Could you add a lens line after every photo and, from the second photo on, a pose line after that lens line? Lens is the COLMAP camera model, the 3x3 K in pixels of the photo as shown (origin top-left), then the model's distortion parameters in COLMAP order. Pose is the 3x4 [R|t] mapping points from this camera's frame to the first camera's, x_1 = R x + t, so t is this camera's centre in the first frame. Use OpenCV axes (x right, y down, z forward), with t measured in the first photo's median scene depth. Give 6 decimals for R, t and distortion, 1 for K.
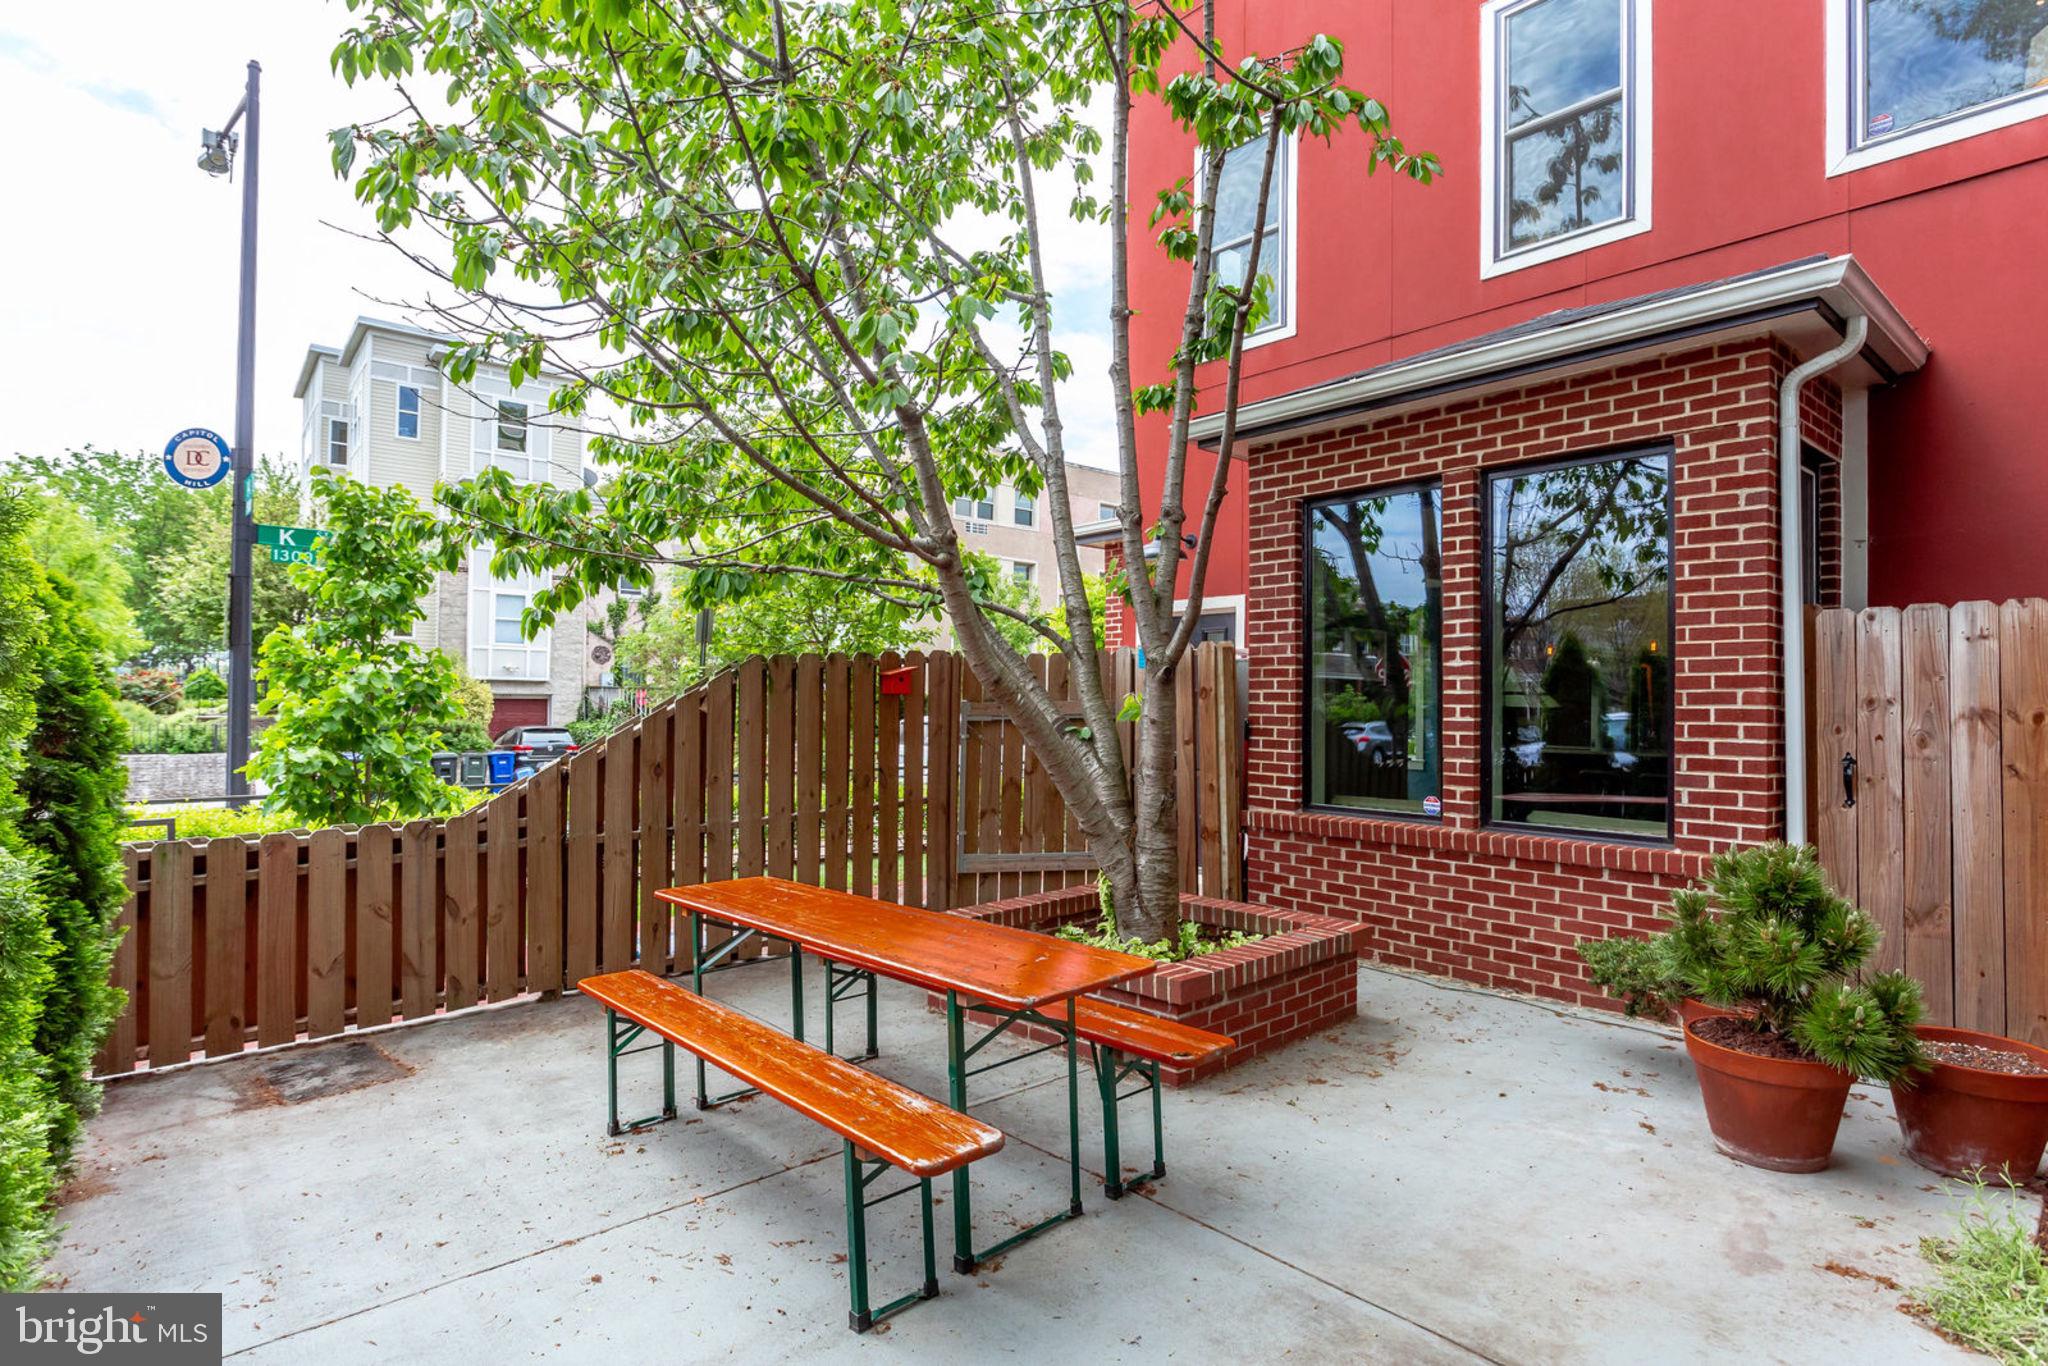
lens RADIAL K [[1058.6, 0, 1031.2], [0, 1058.6, 662.6], [0, 0, 1]] dist [-0.000282, 0.001140]
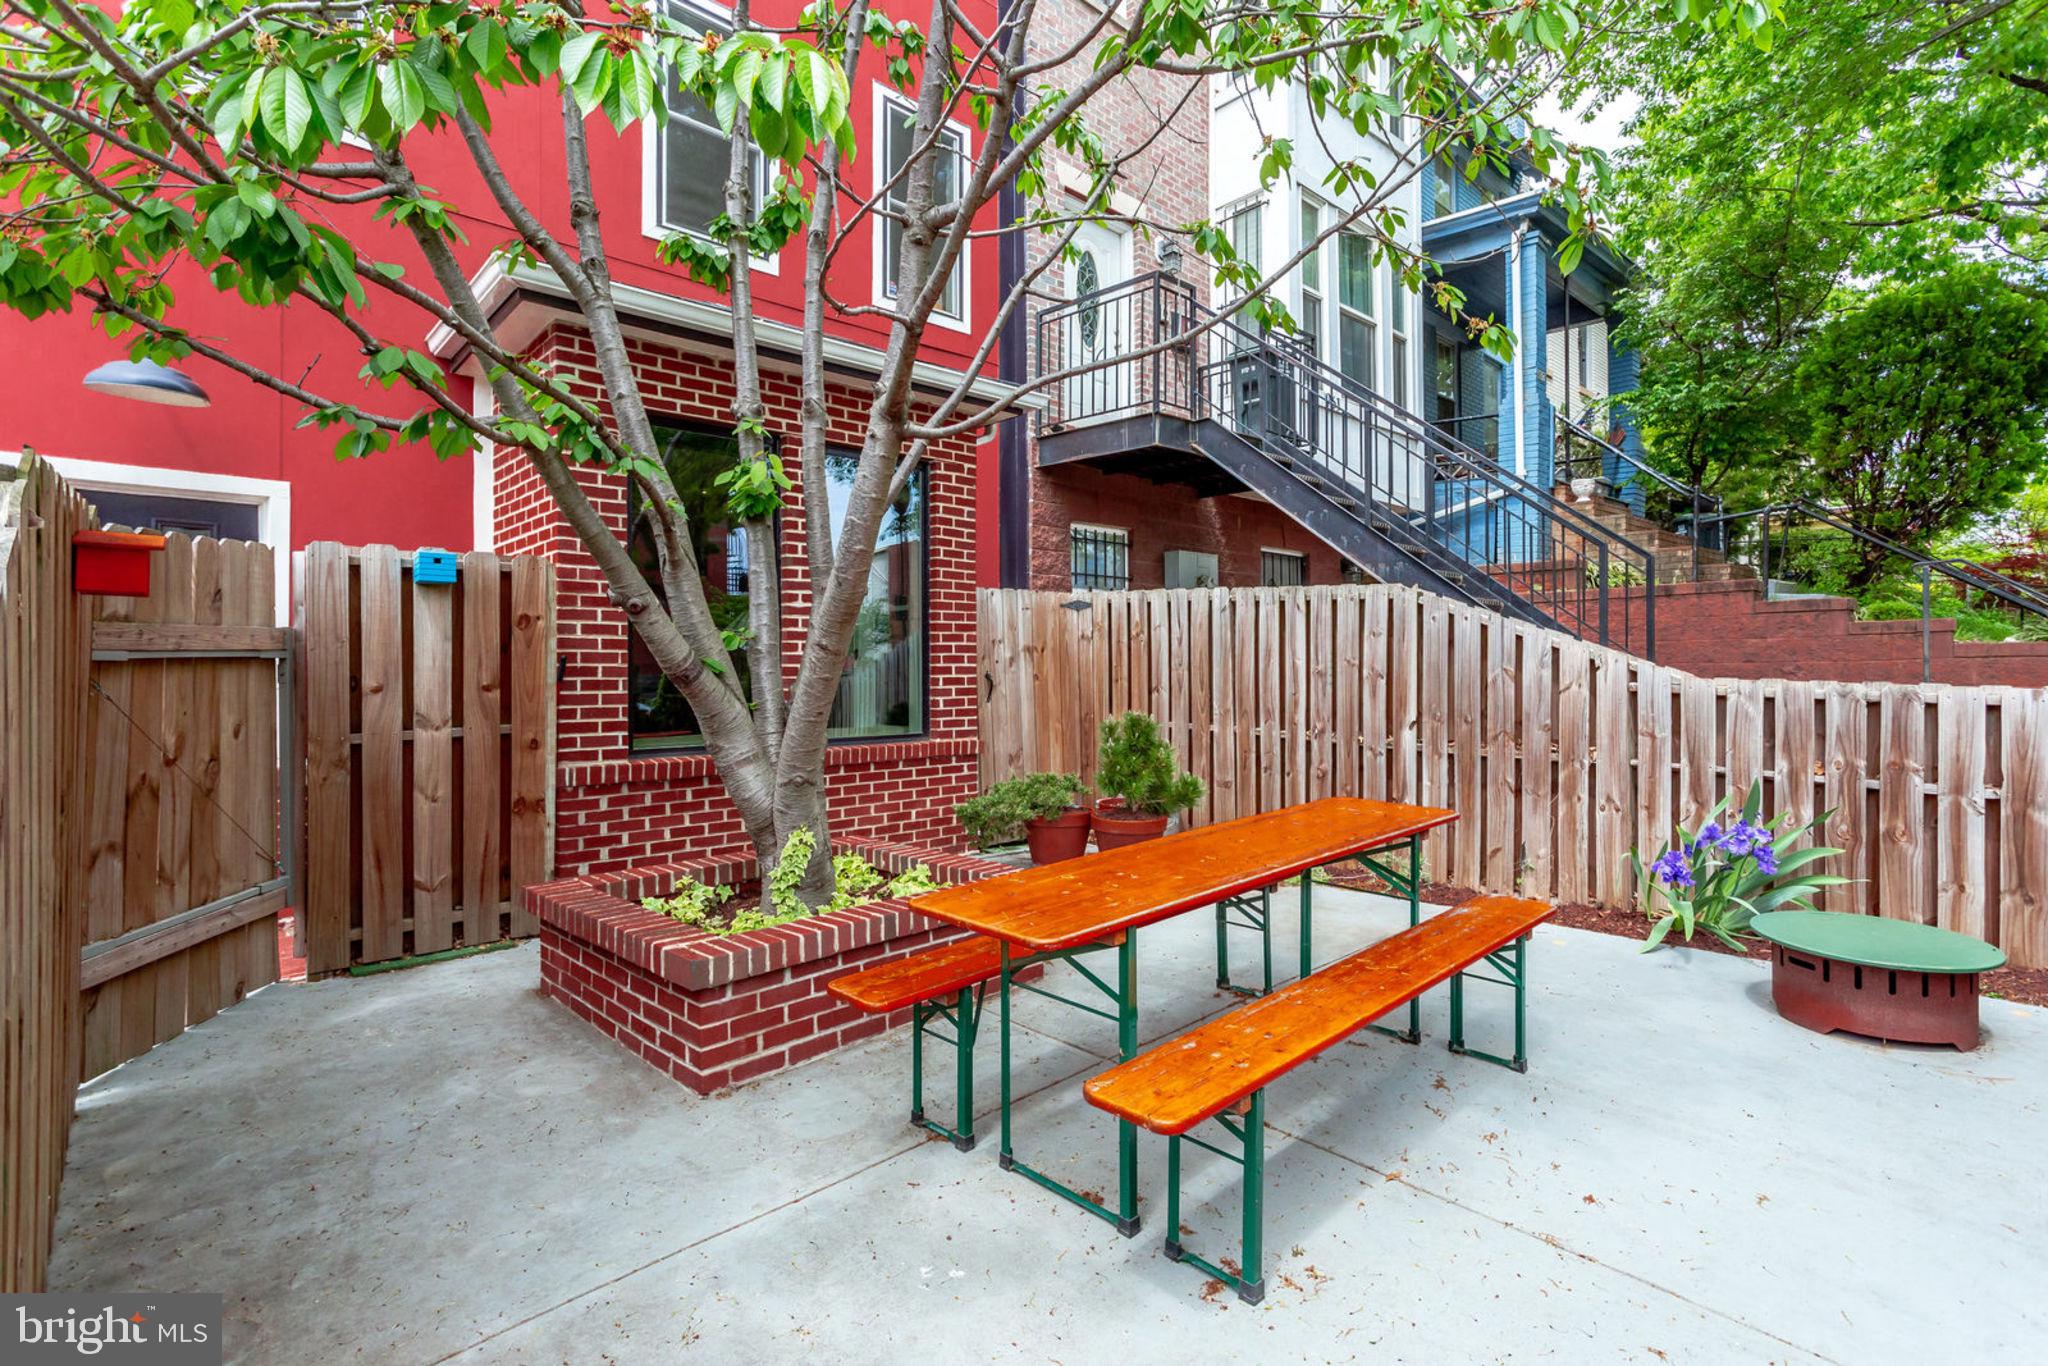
lens RADIAL K [[988.0, 0, 1011.9], [0, 988.0, 629.1], [0, 0, 1]] dist [-0.000298, 0.001354]
pose [[-0.042362, 0.035562, 0.998469, -0.646527], [-0.031498, 0.998822, -0.036911, 0.057179], [-0.998606, -0.033014, -0.041192, 0.782477]]
